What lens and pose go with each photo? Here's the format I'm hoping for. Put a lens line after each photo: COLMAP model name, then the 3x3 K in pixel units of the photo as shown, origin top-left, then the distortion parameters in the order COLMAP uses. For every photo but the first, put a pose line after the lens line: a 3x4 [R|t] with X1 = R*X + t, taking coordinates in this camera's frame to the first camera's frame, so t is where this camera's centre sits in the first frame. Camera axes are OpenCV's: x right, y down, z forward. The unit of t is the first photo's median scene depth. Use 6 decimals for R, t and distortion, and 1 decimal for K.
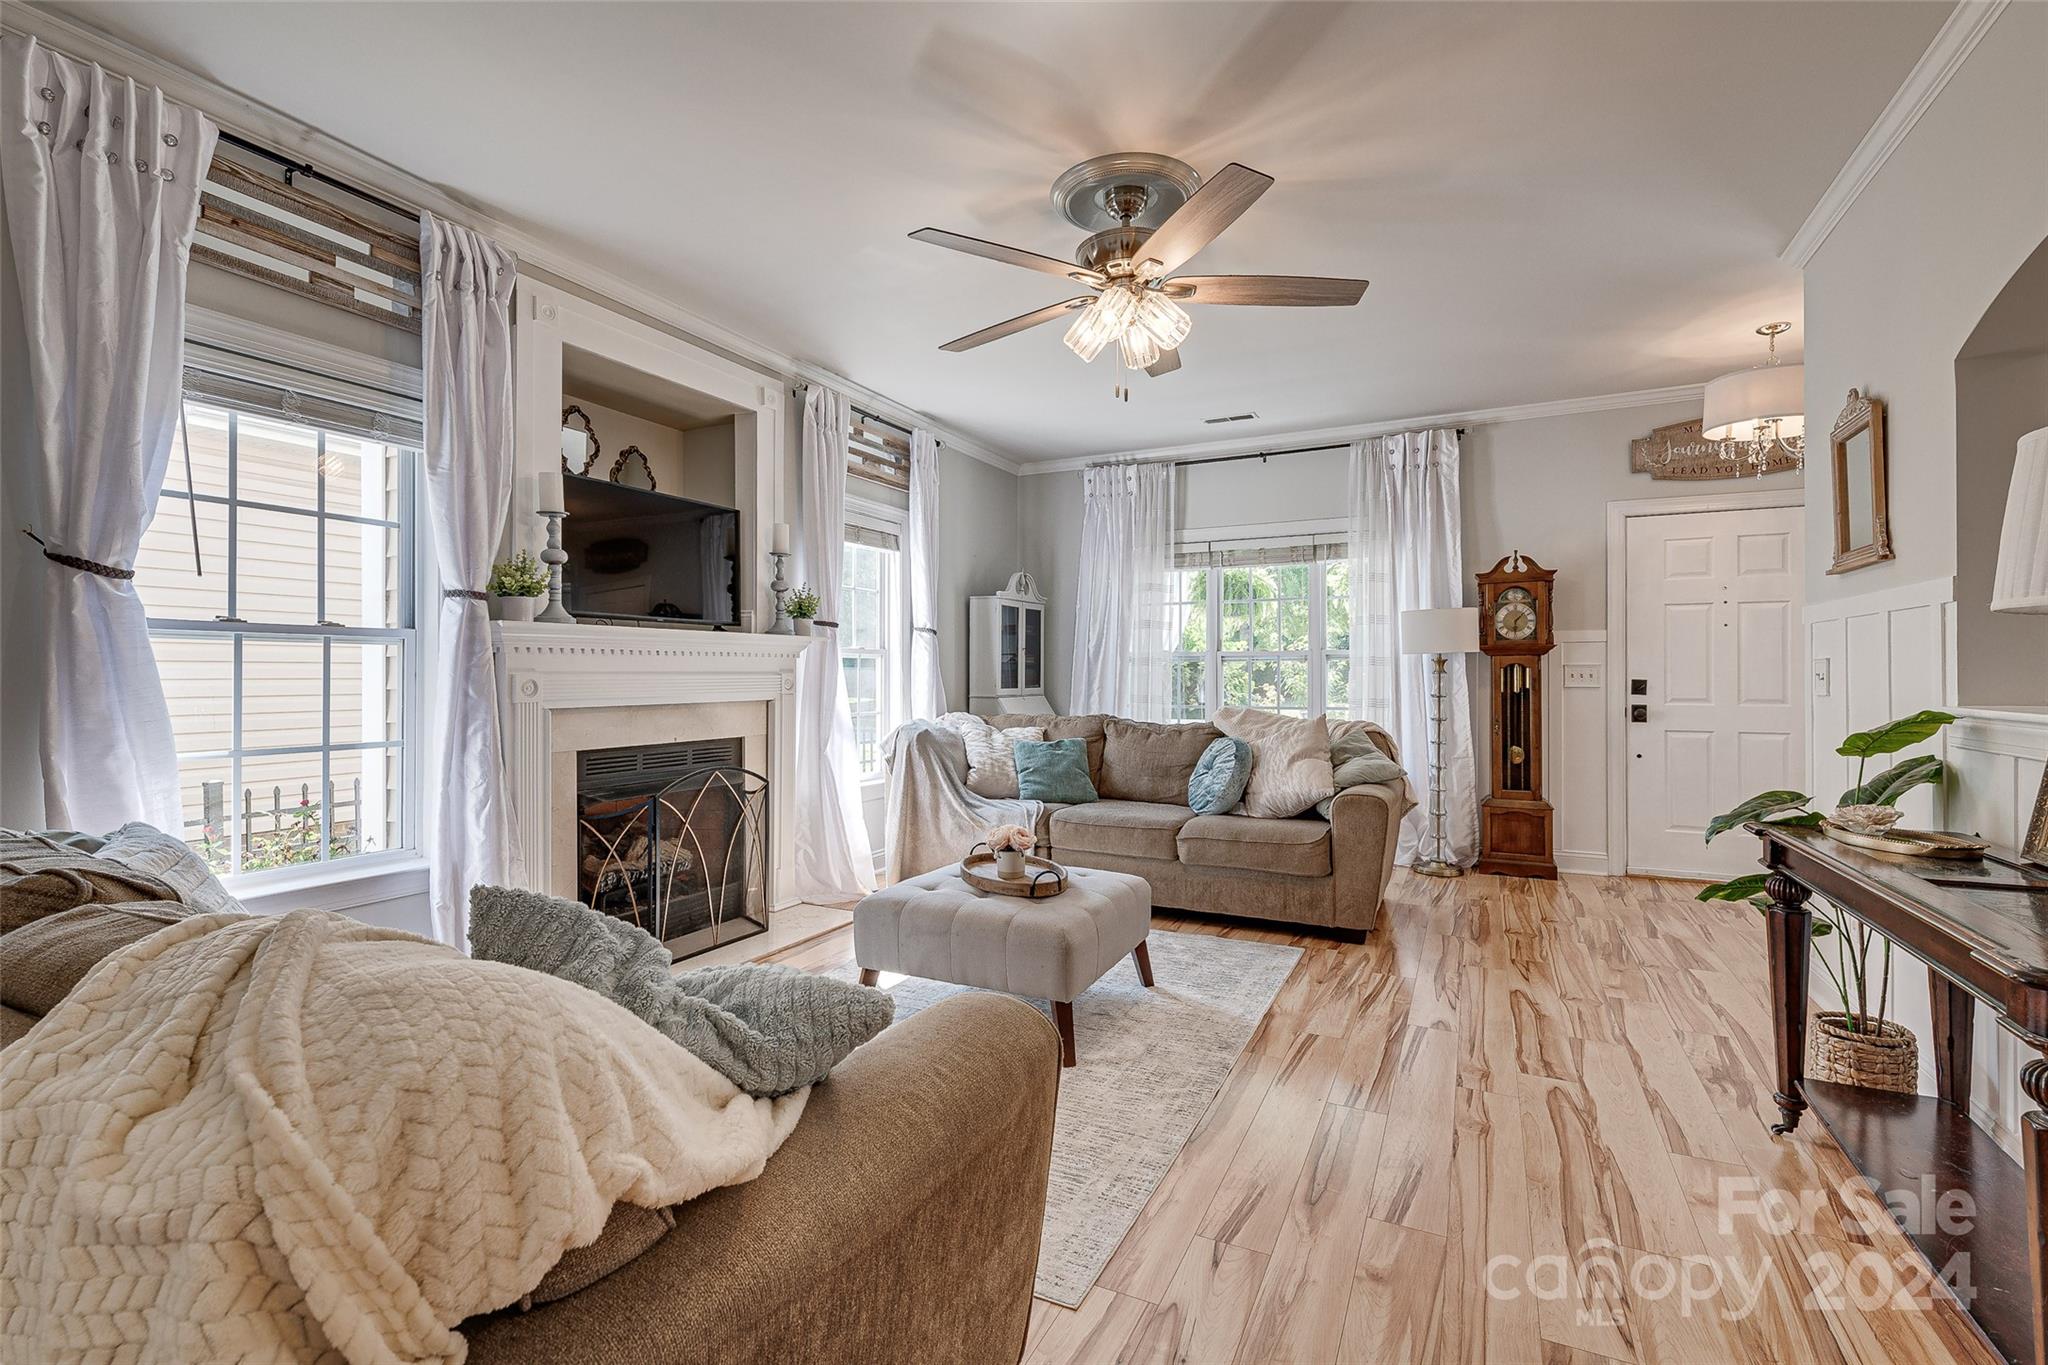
lens RADIAL K [[907.9, 0, 1026.9], [0, 907.9, 673.2], [0, 0, 1]] dist [0.023412, -0.011390]
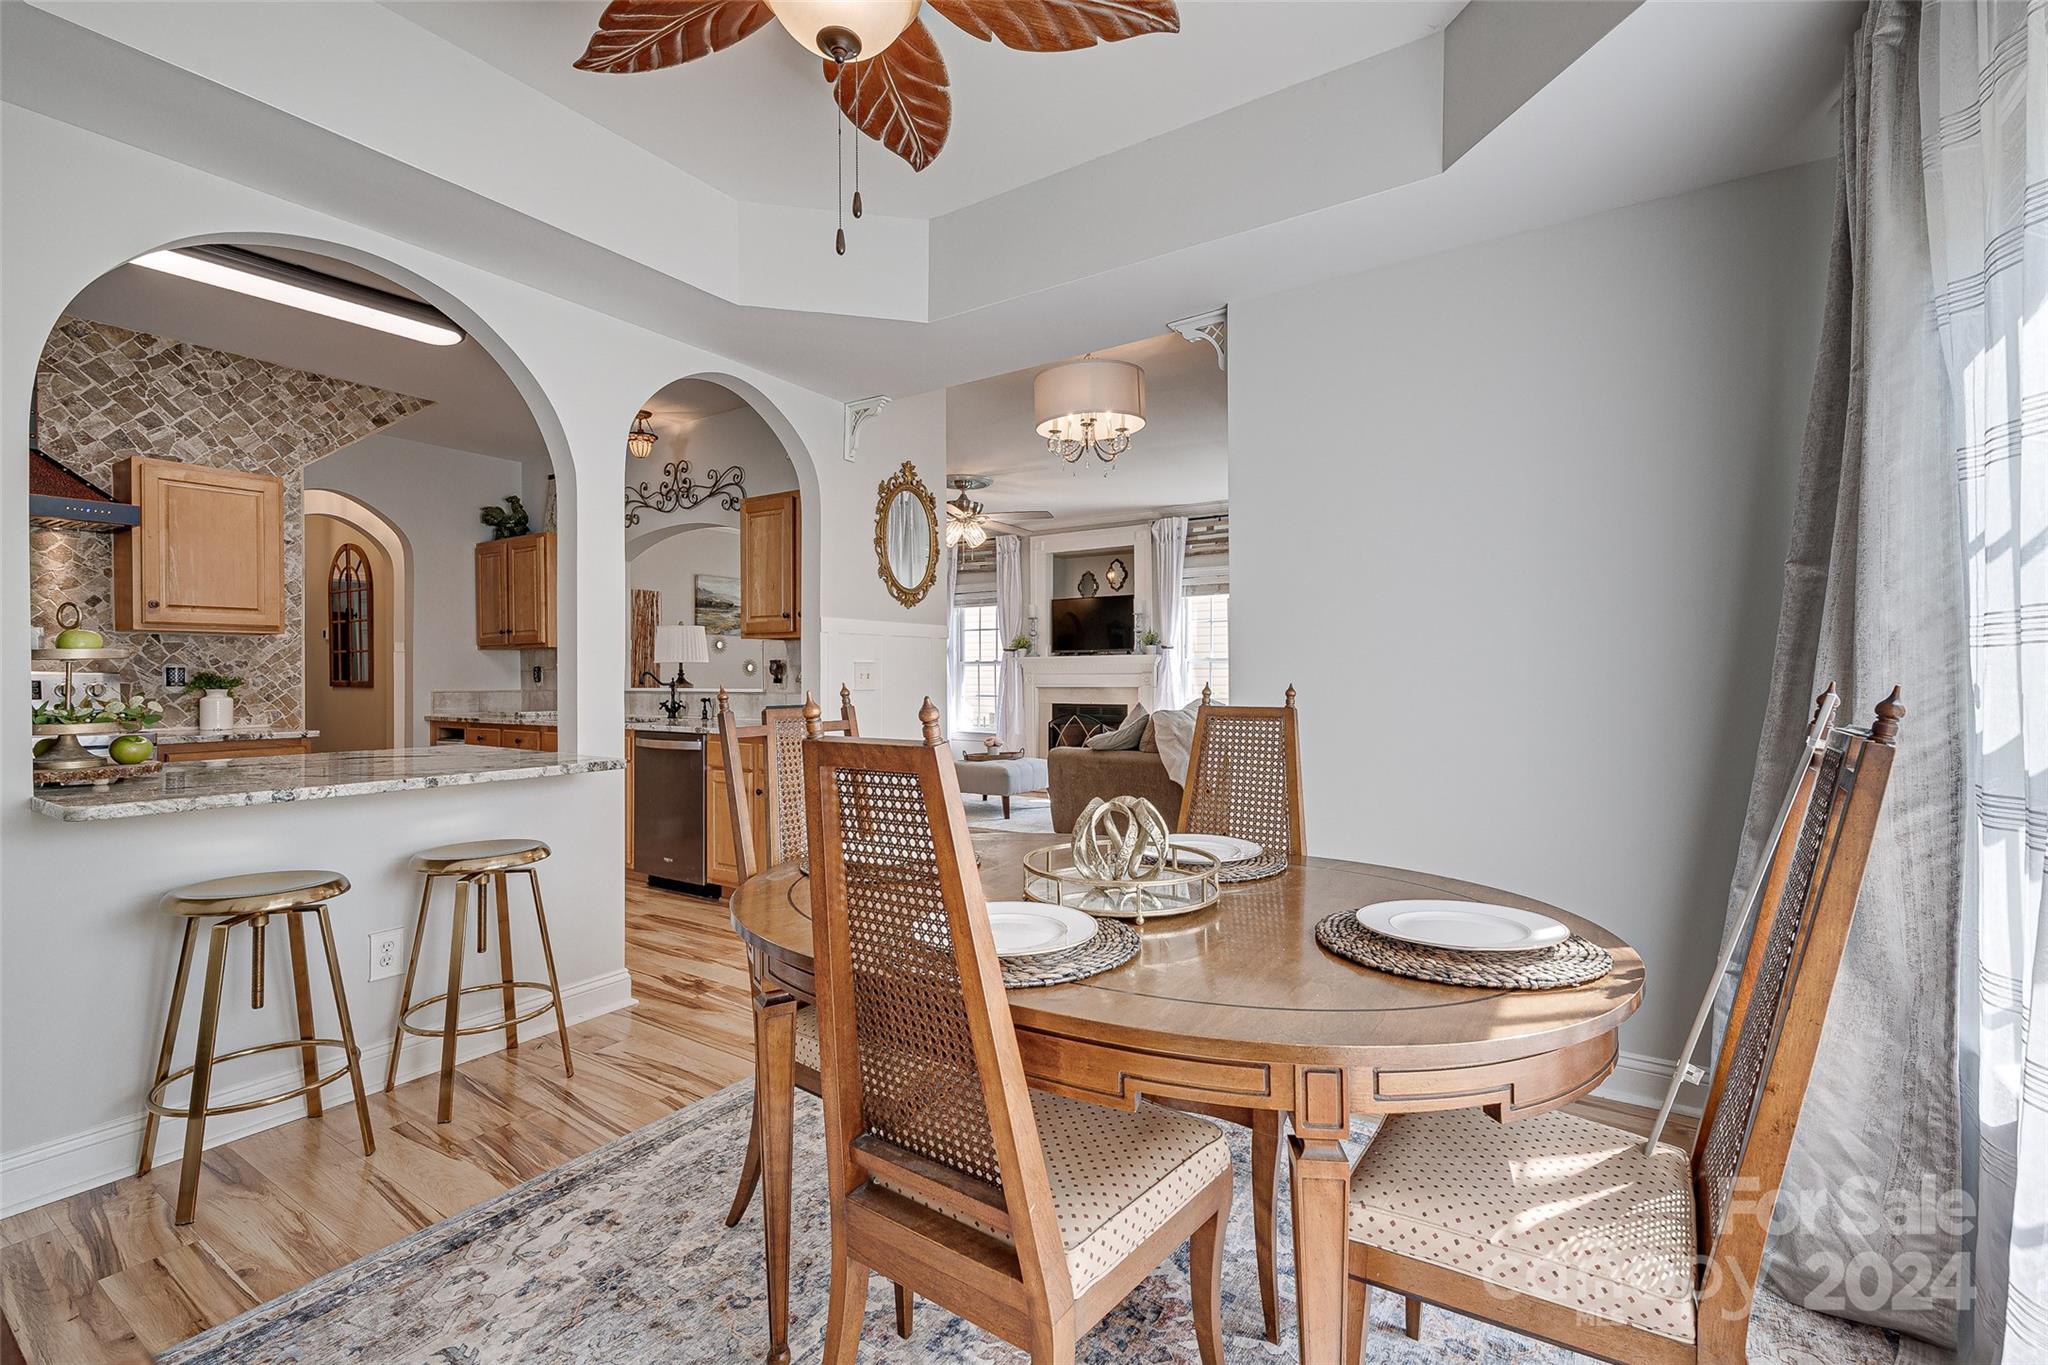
lens RADIAL K [[893.1, 0, 1030.2], [0, 893.1, 675.5], [0, 0, 1]] dist [0.027707, -0.014117]
pose [[-0.119159, 0.000430, -0.992875, 2.151208], [0.003030, 0.999995, 0.000070, 0.002922], [0.992871, -0.003000, -0.119160, 1.267486]]
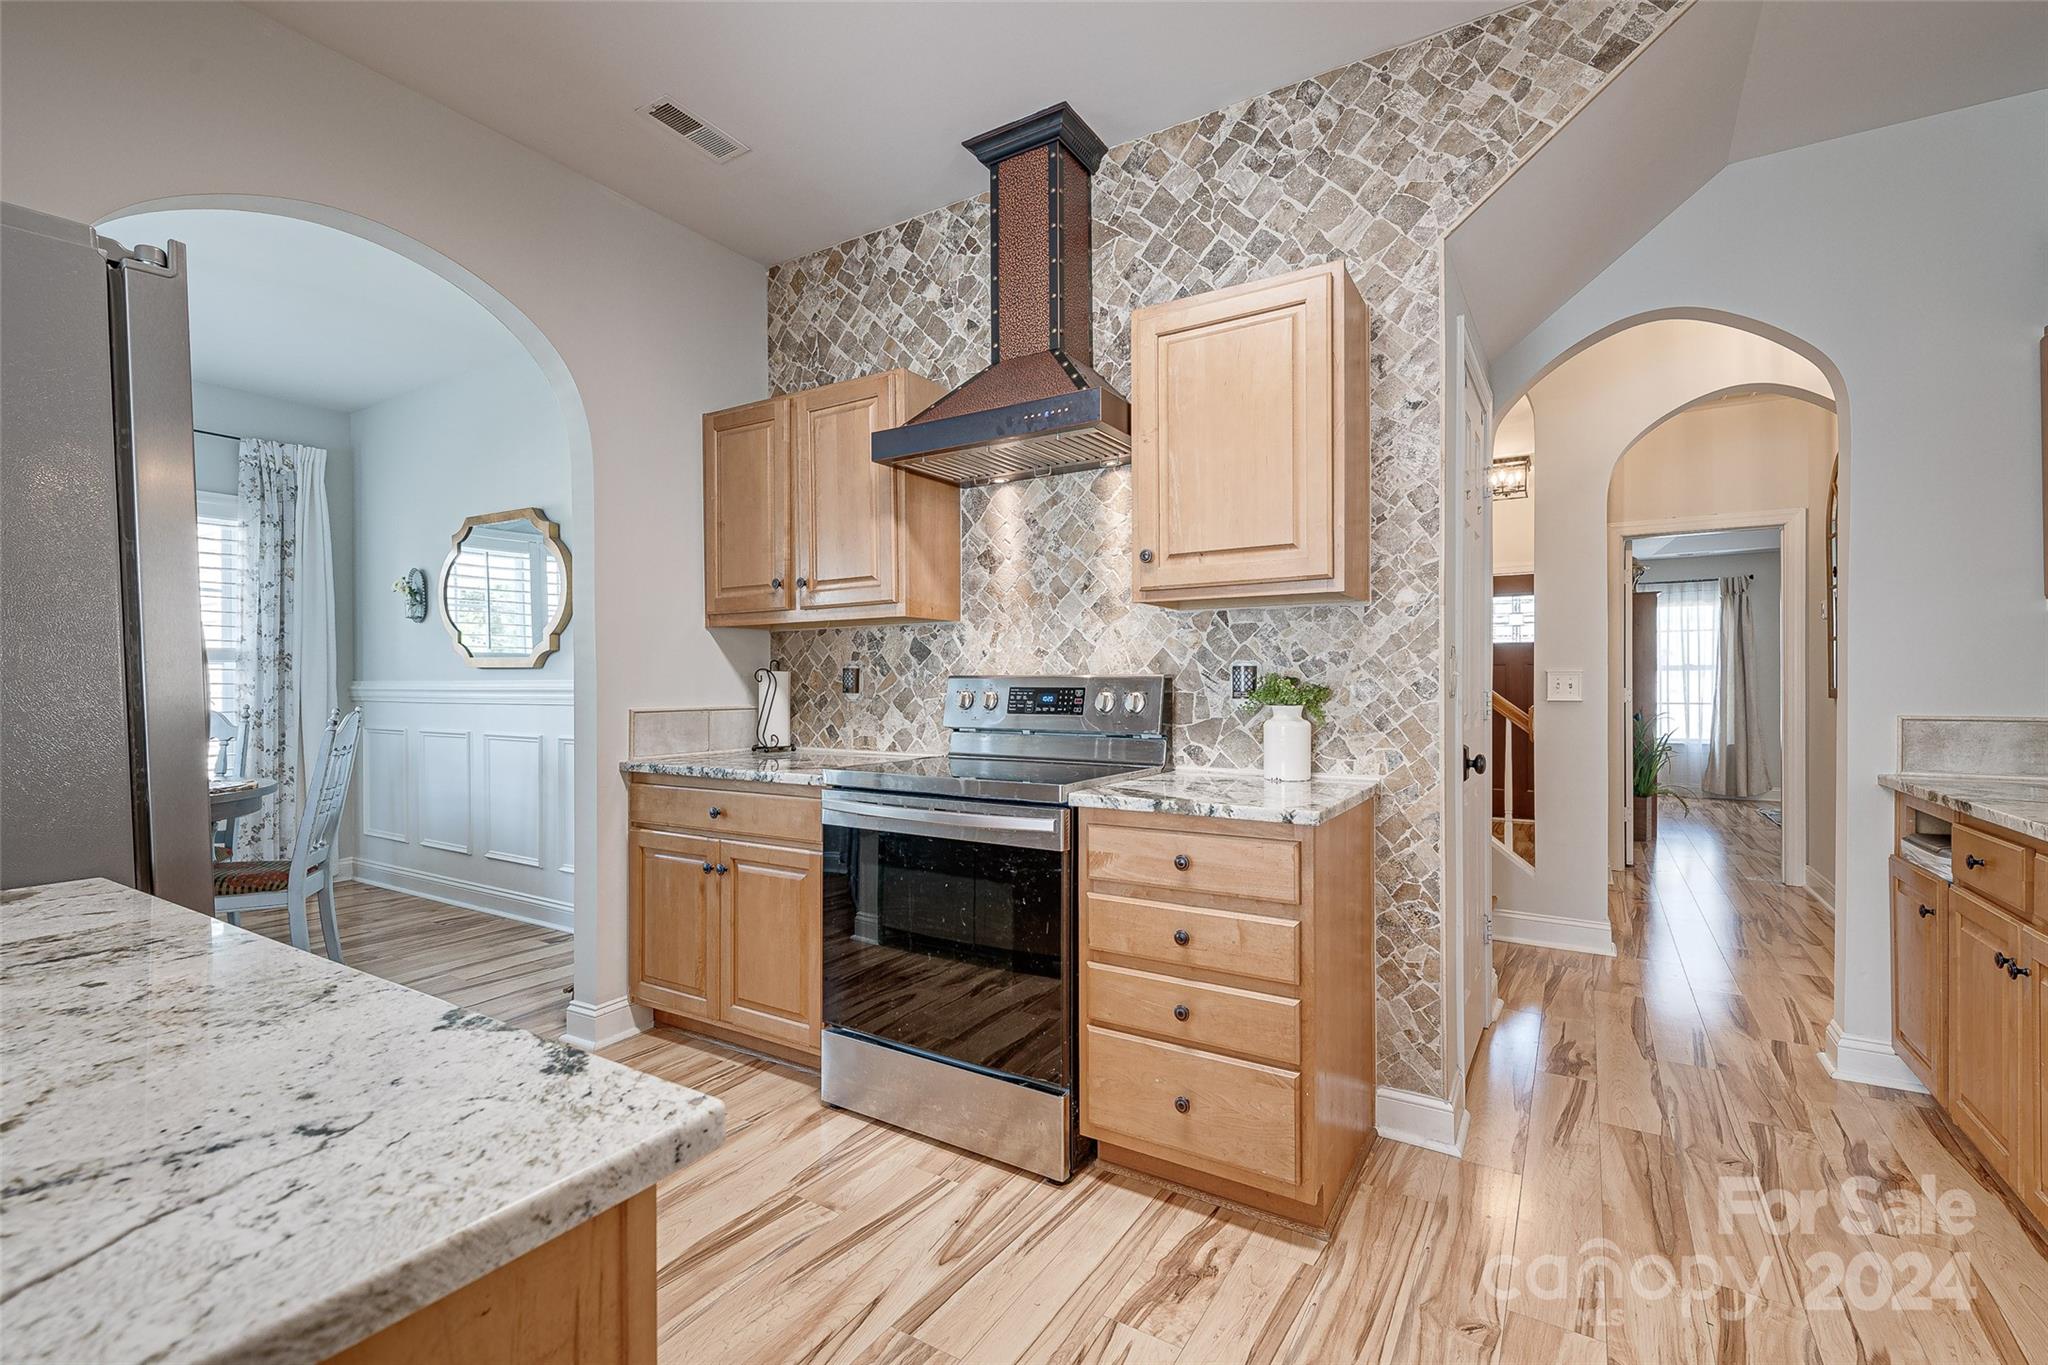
lens RADIAL K [[888.1, 0, 1033.6], [0, 888.1, 683.5], [0, 0, 1]] dist [0.017996, -0.008227]
pose [[-0.995603, 0.000978, 0.093669, 1.163778], [0.001011, 0.999999, 0.000303, 0.001963], [-0.093669, 0.000397, -0.995603, 0.680943]]
